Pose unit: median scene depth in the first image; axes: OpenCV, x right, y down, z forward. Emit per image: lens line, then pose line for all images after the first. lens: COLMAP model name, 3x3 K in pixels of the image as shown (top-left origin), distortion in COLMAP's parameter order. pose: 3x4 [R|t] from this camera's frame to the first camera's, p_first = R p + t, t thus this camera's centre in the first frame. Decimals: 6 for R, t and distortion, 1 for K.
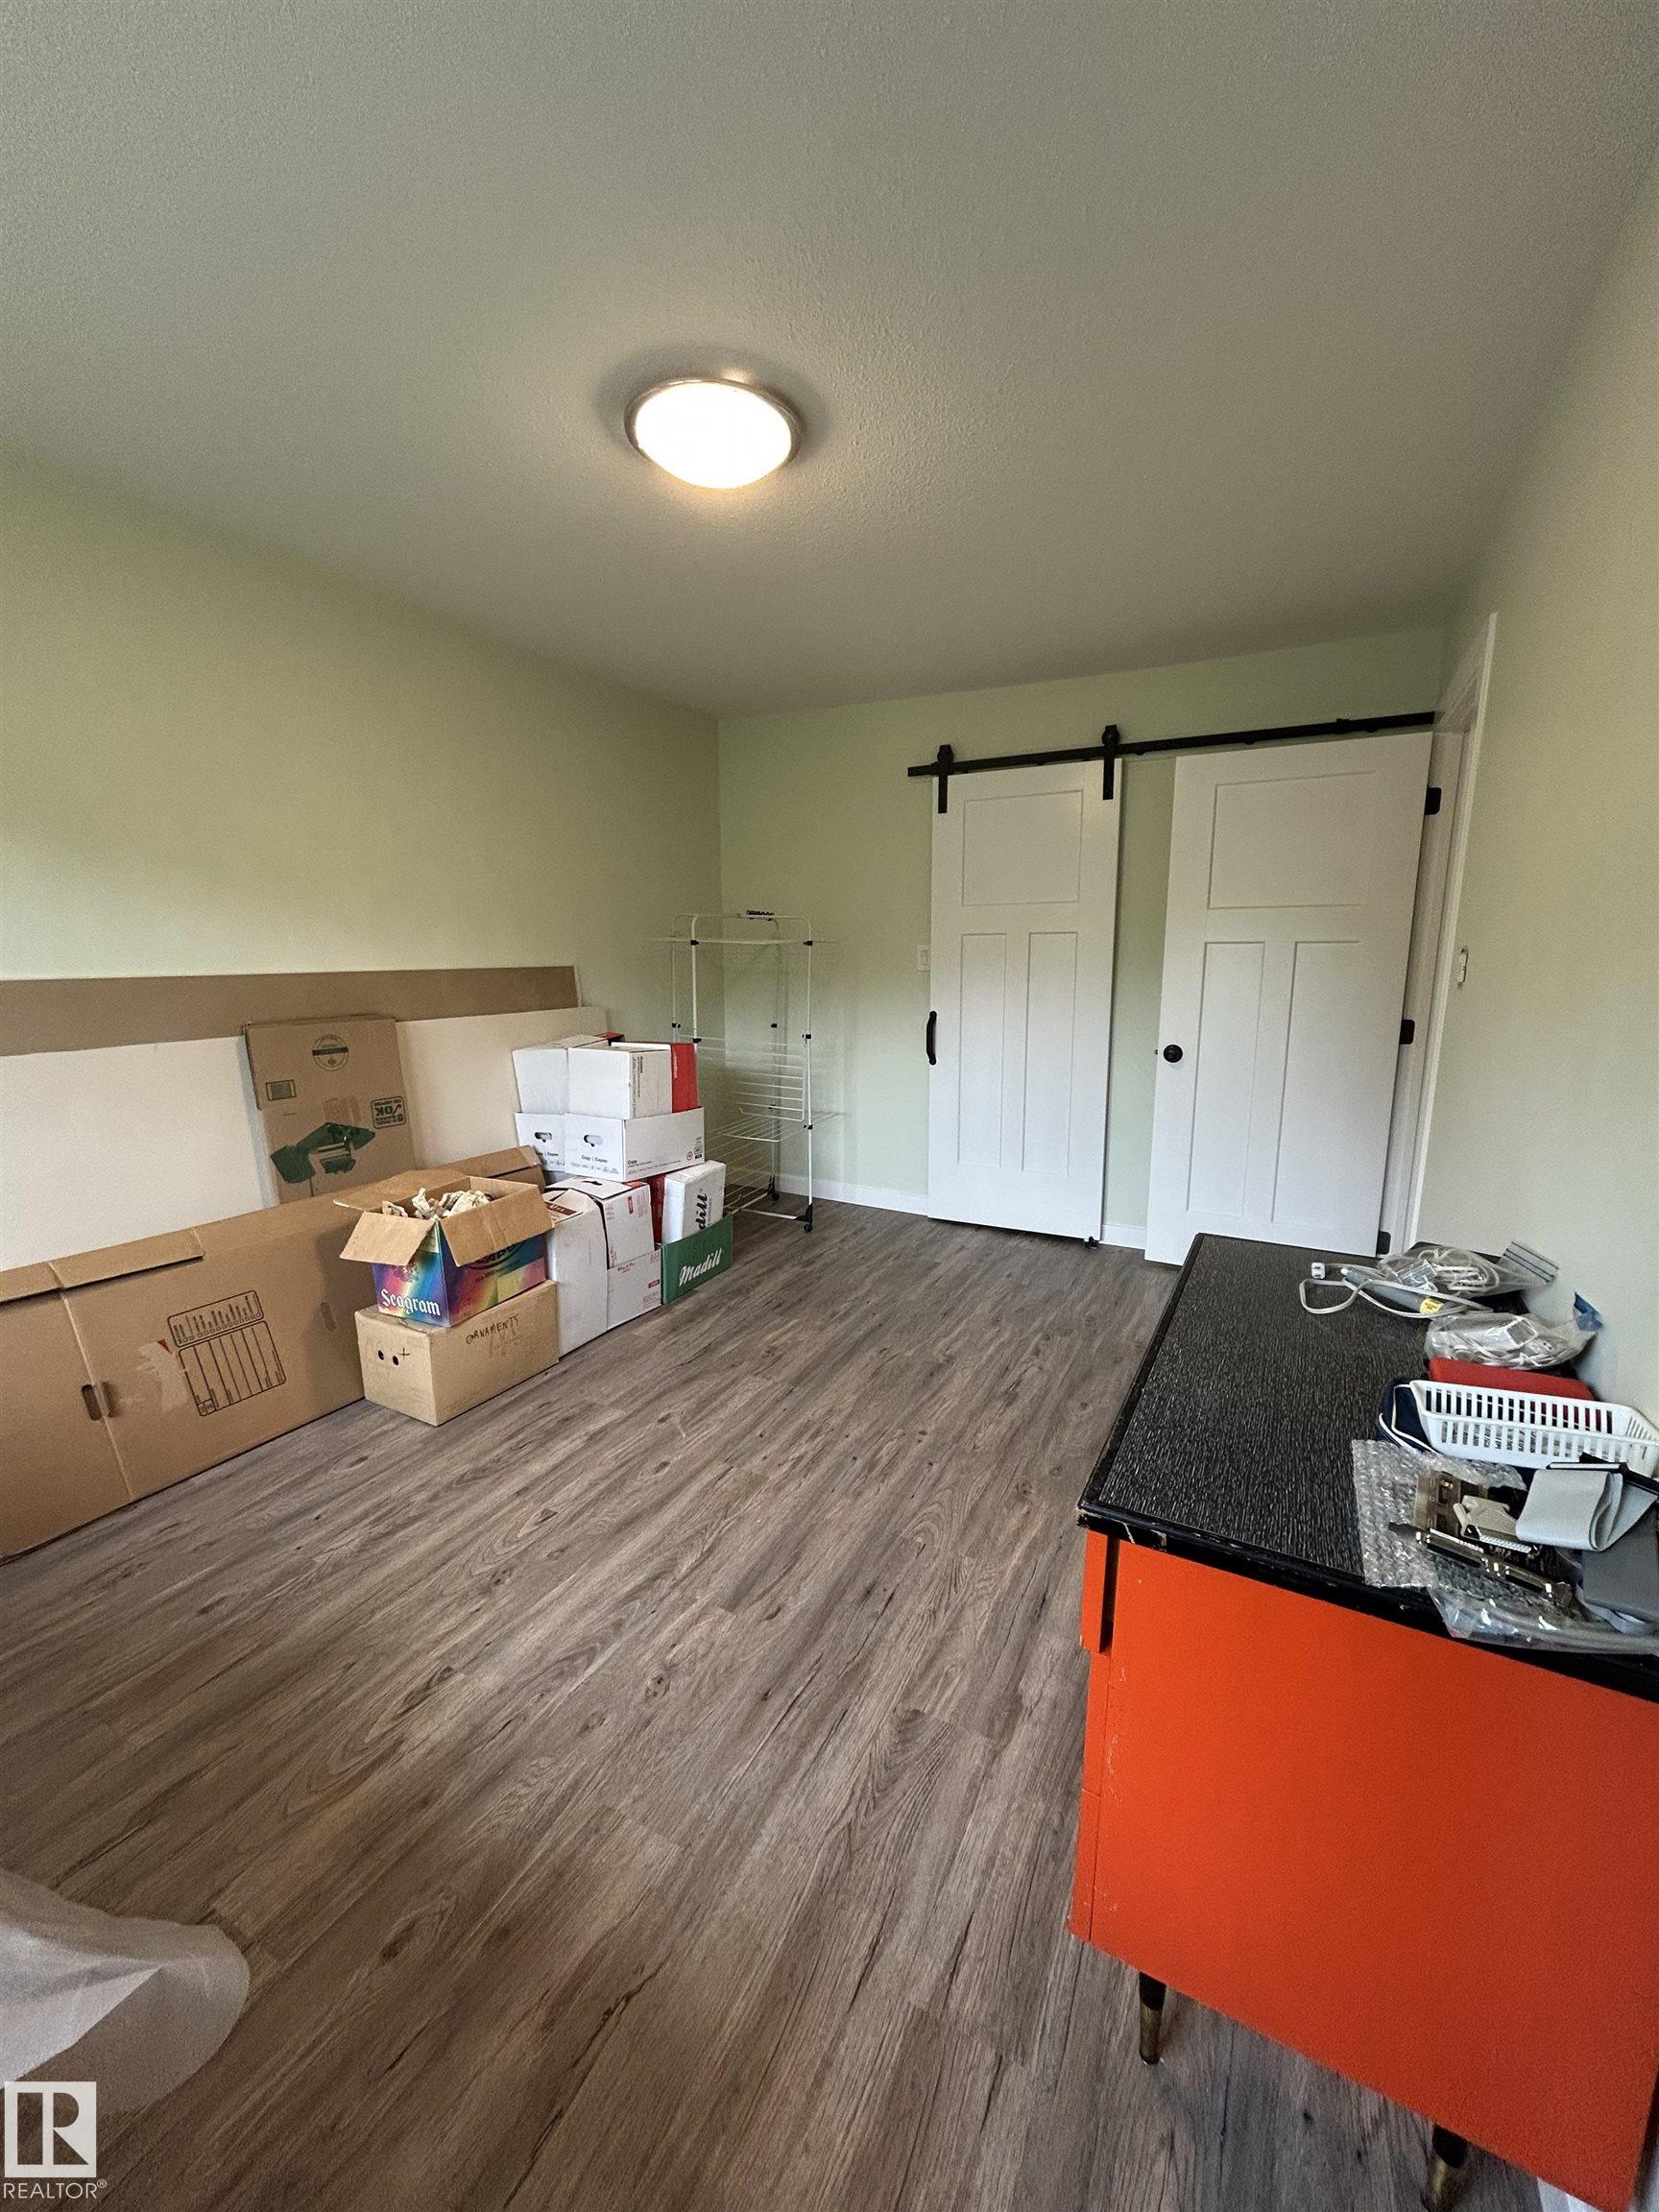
lens RADIAL K [[872.8, 0, 838.0], [0, 872.8, 1106.1], [0, 0, 1]] dist [0.000585, -0.000771]
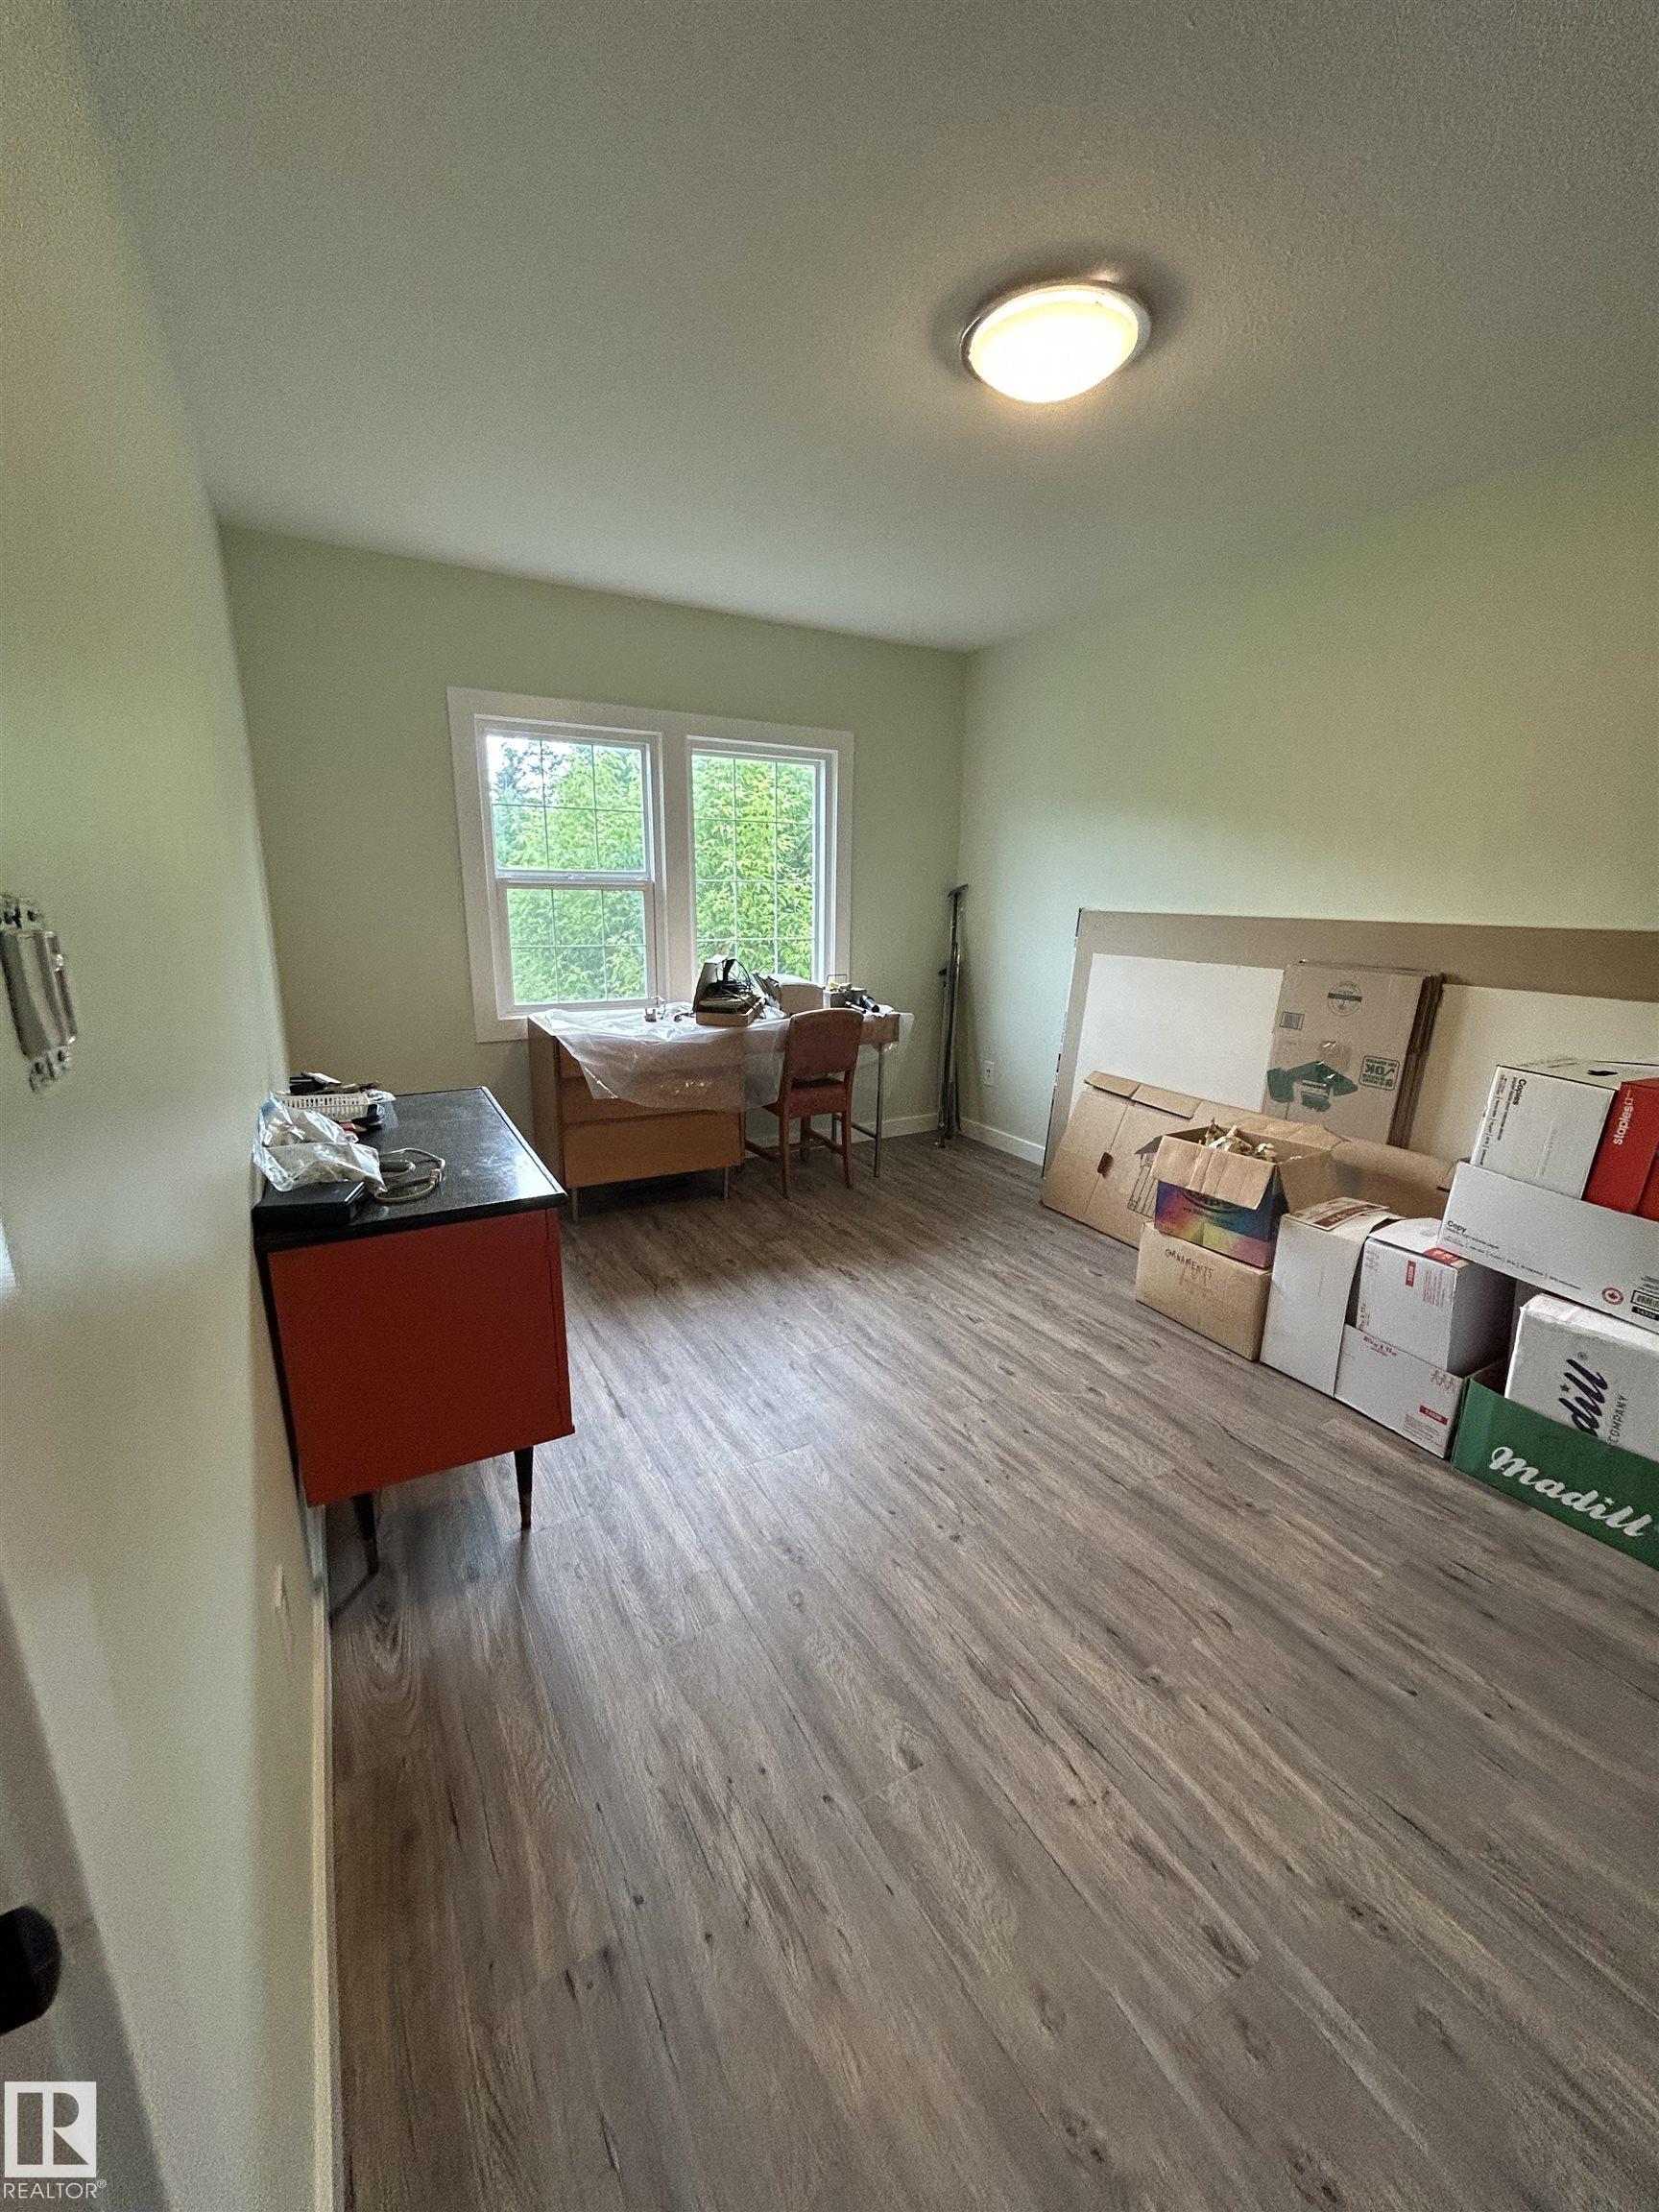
lens RADIAL K [[872.8, 0, 826.7], [0, 872.8, 1103.6], [0, 0, 1]] dist [0.000585, -0.000771]
pose [[-0.534939, 0.199037, -0.821112, 0.640553], [-0.162290, 0.929552, 0.331052, -0.193081], [0.829158, 0.310350, -0.464952, 1.032371]]
